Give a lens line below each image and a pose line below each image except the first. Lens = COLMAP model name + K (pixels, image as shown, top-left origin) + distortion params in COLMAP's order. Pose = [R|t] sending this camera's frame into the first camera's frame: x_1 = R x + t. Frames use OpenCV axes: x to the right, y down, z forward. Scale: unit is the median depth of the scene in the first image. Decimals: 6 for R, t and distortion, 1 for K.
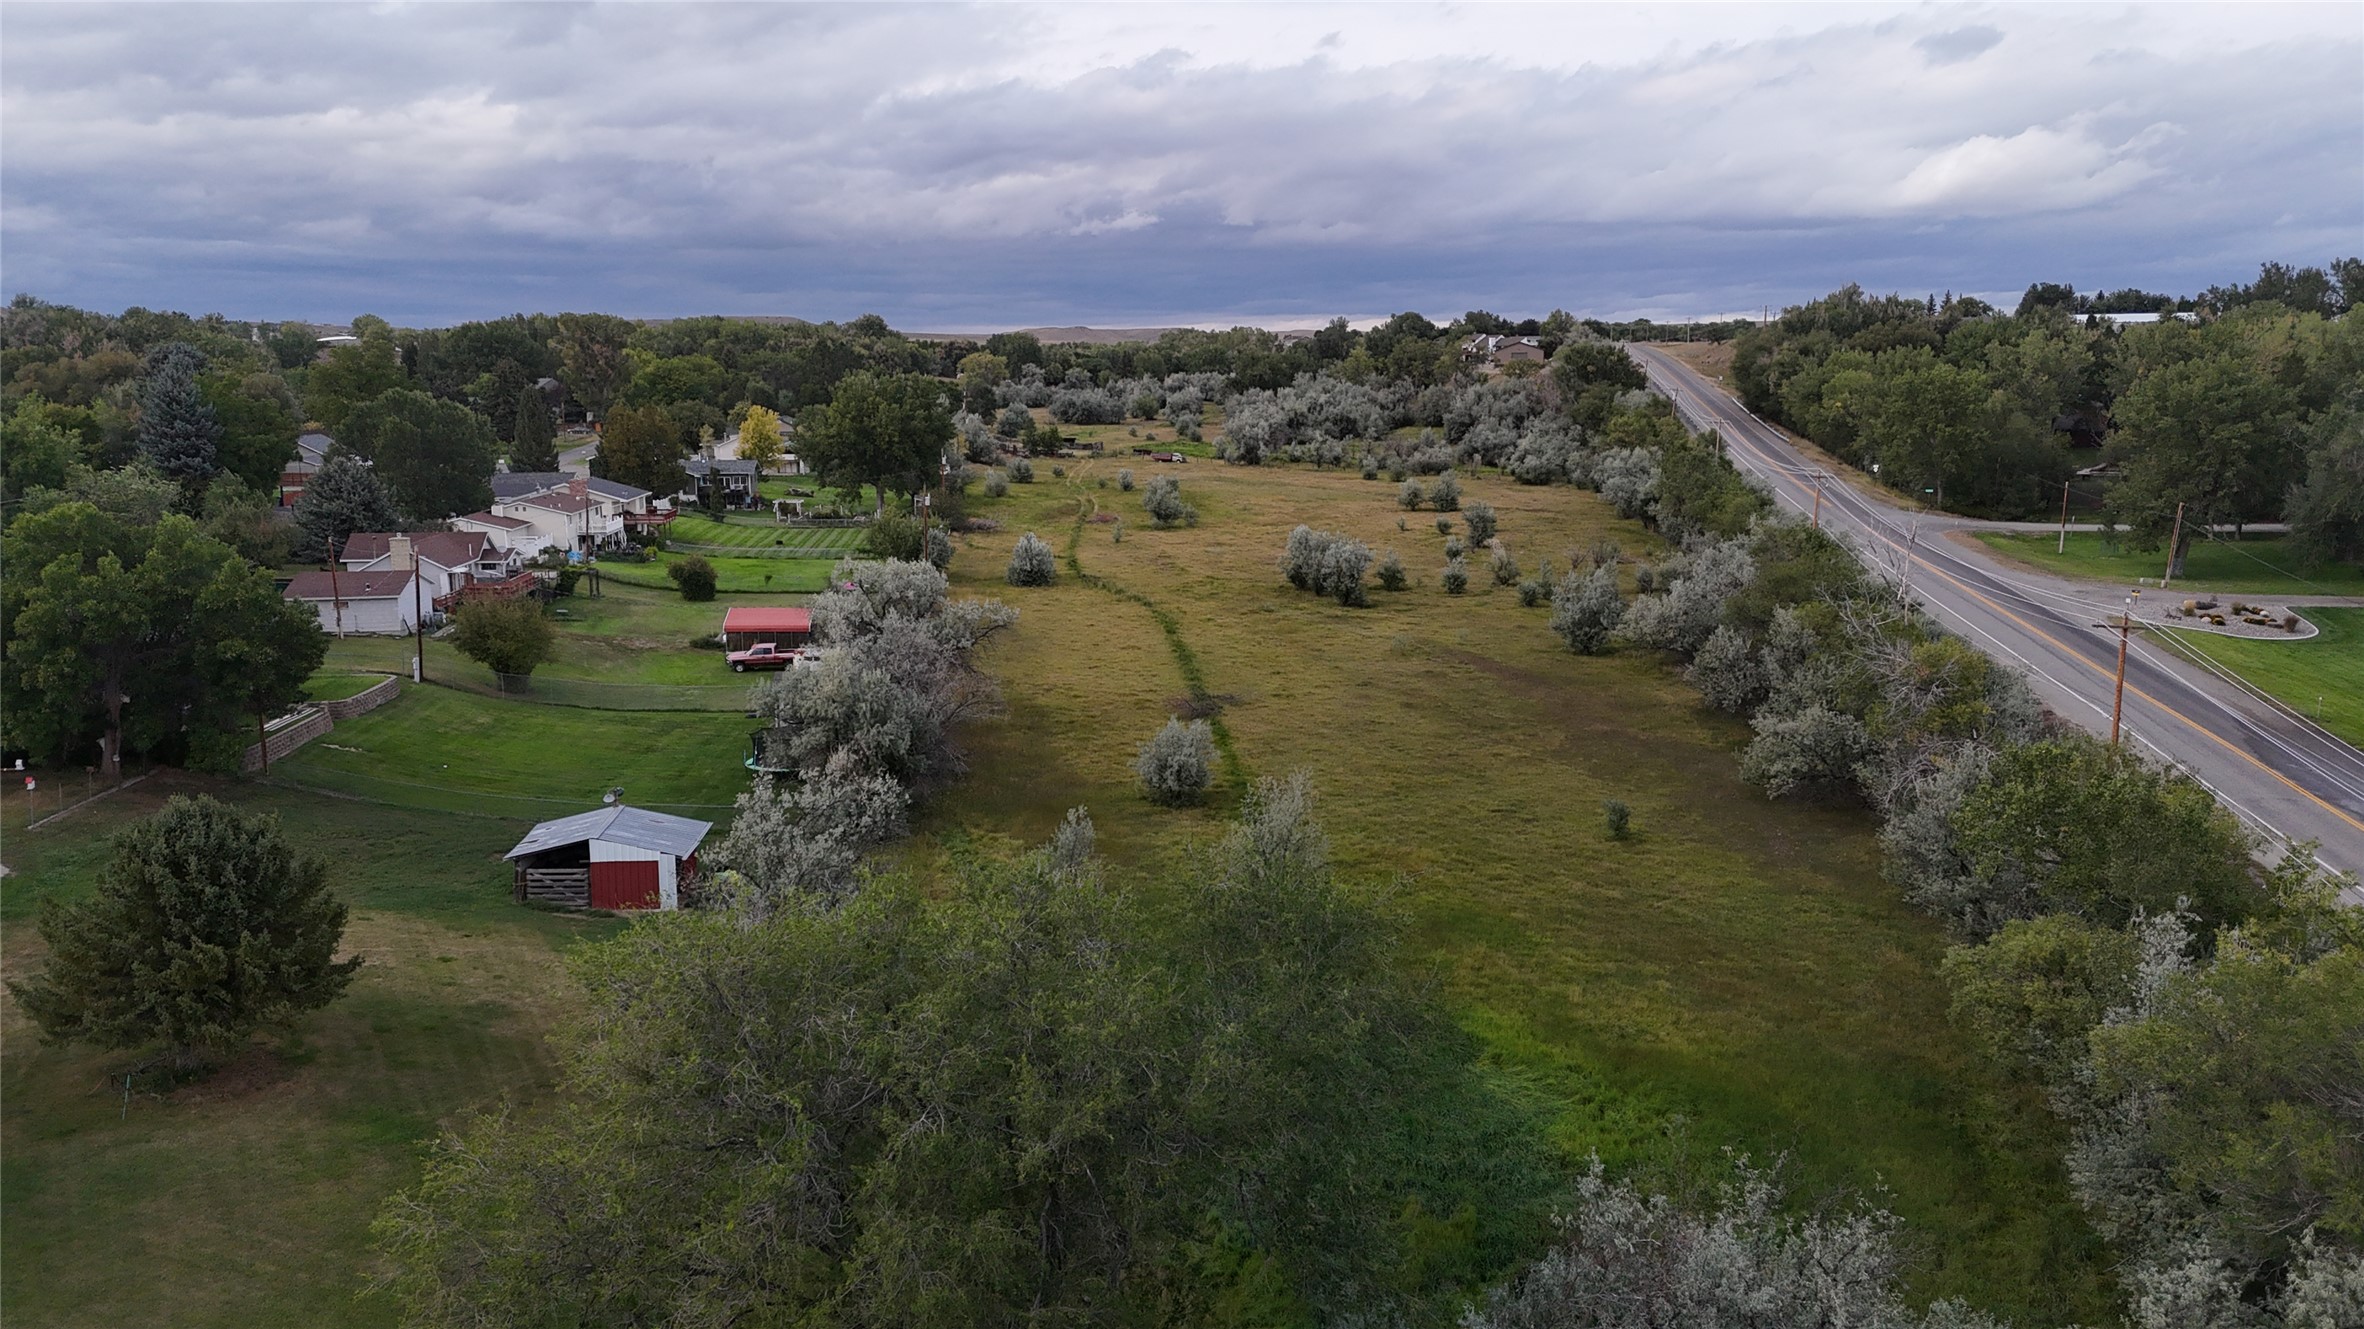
lens RADIAL K [[1728.2, 0, 1182.0], [0, 1728.2, 664.5], [0, 0, 1]] dist [0.077092, -0.085235]
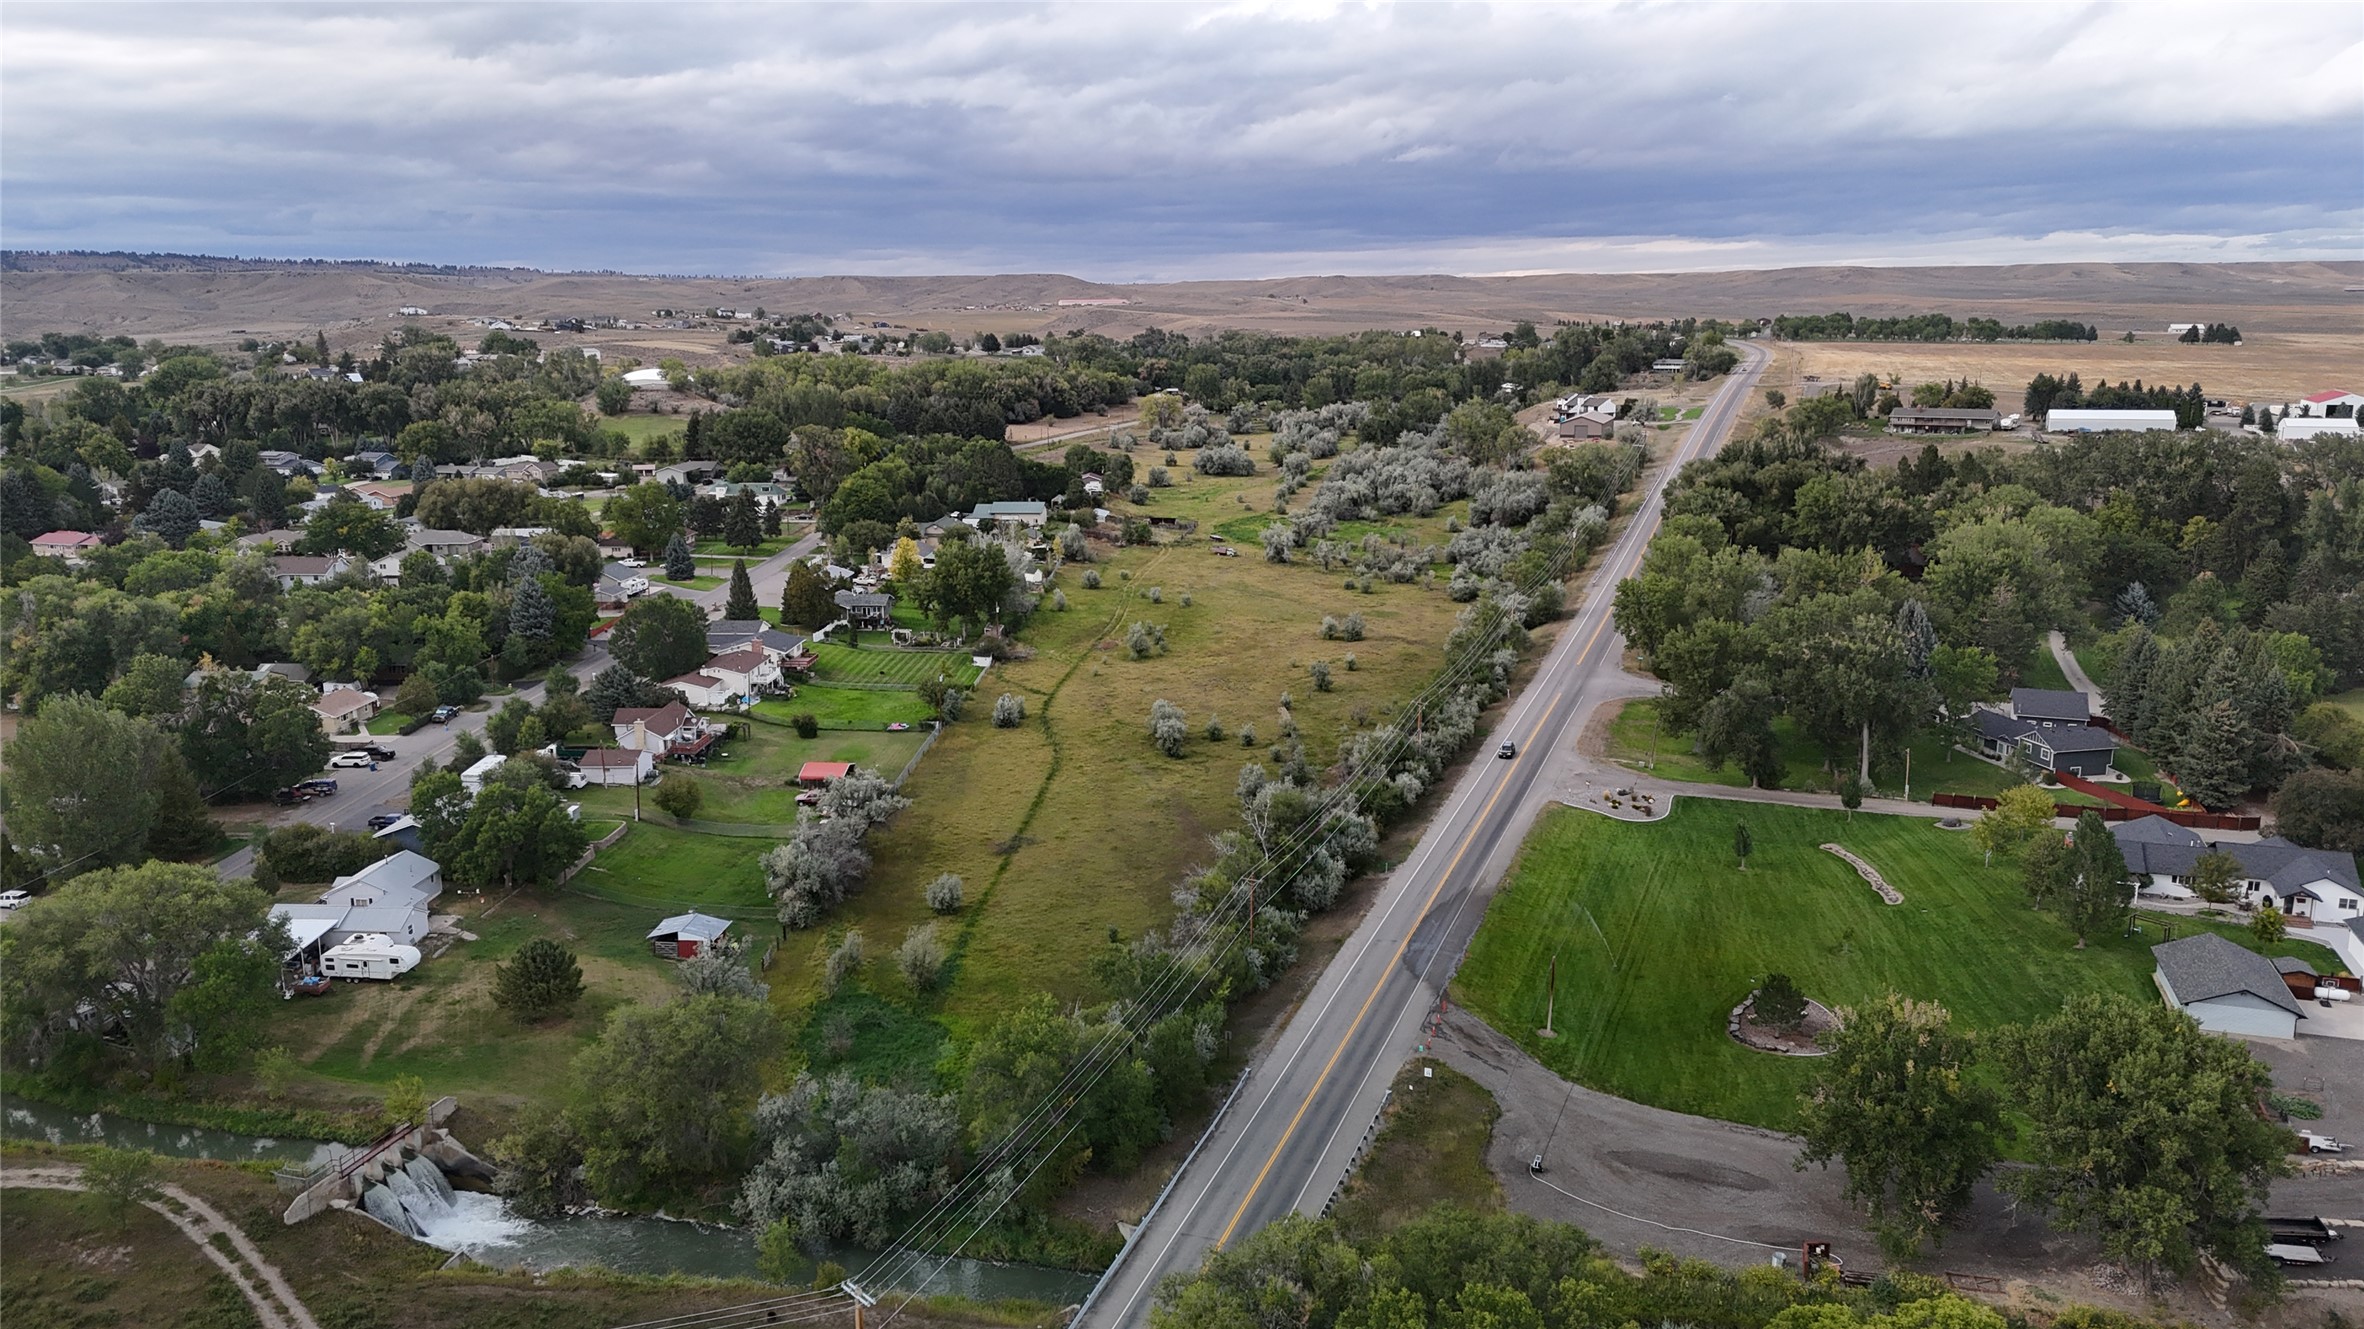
lens RADIAL K [[1707.6, 0, 1181.2], [0, 1707.6, 710.3], [0, 0, 1]] dist [0.104459, -0.132555]
pose [[0.987197, 0.034955, -0.155631, 0.174748], [-0.024294, 0.997259, 0.069884, -0.094211], [0.157647, -0.065209, 0.985340, -0.309656]]
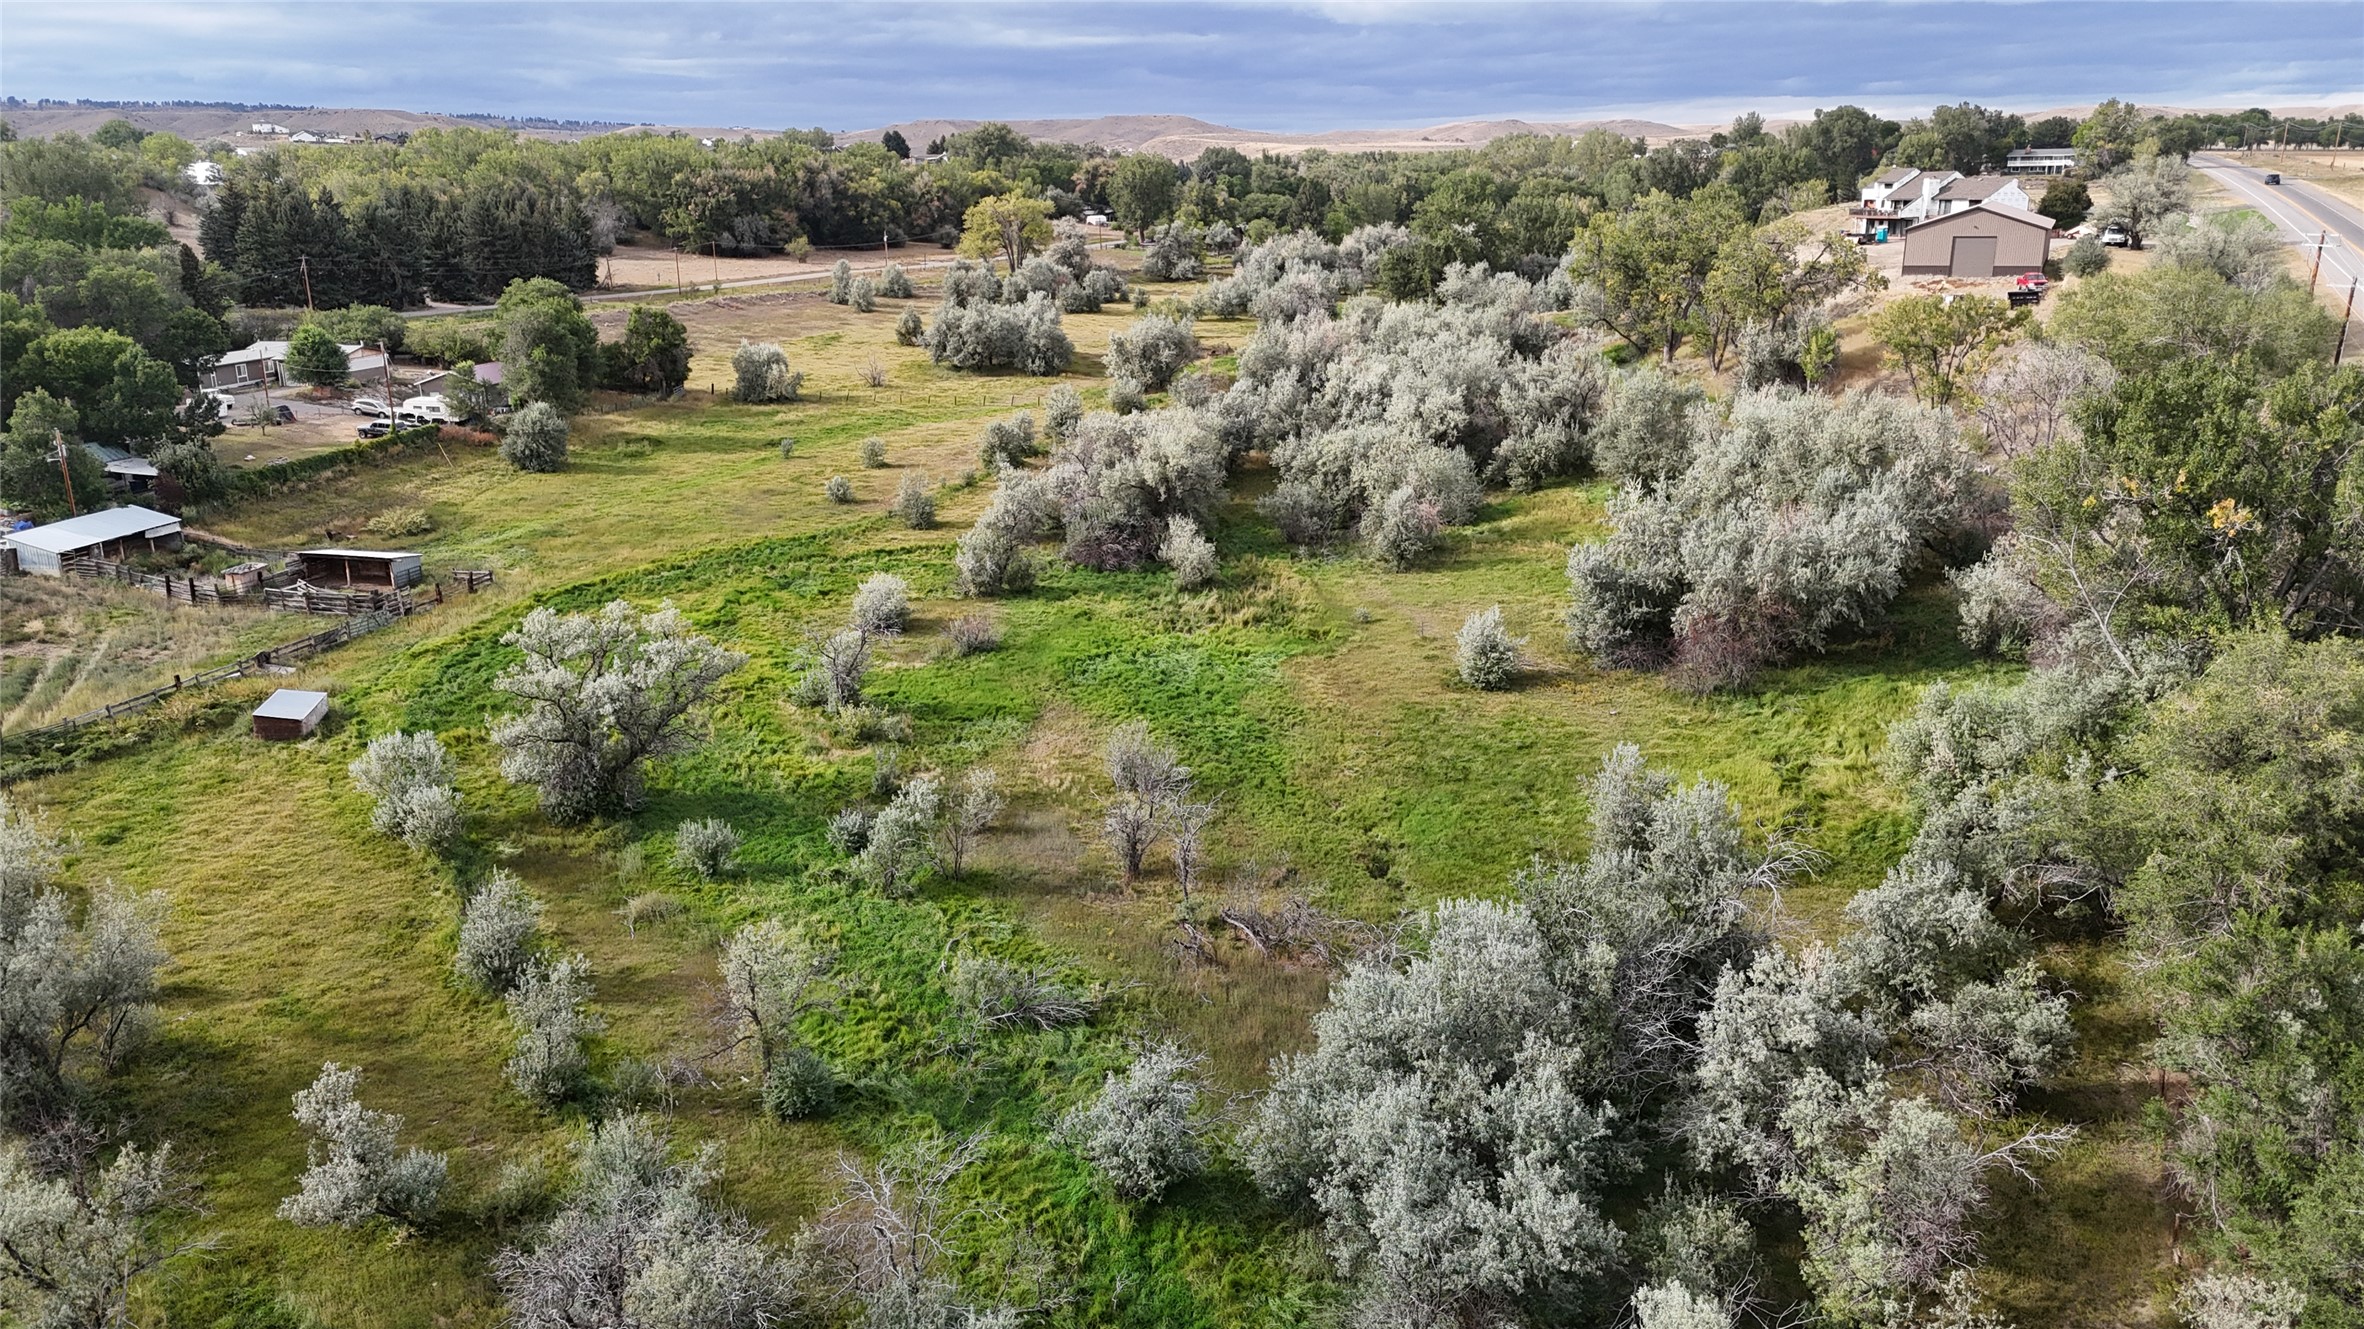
lens RADIAL K [[1728.2, 0, 1182.0], [0, 1728.2, 664.5], [0, 0, 1]] dist [0.077092, -0.085235]
pose [[0.966307, 0.069508, -0.247828, 0.195067], [-0.041367, 0.992269, 0.117006, -0.189168], [0.254045, -0.102811, 0.961712, 0.881108]]
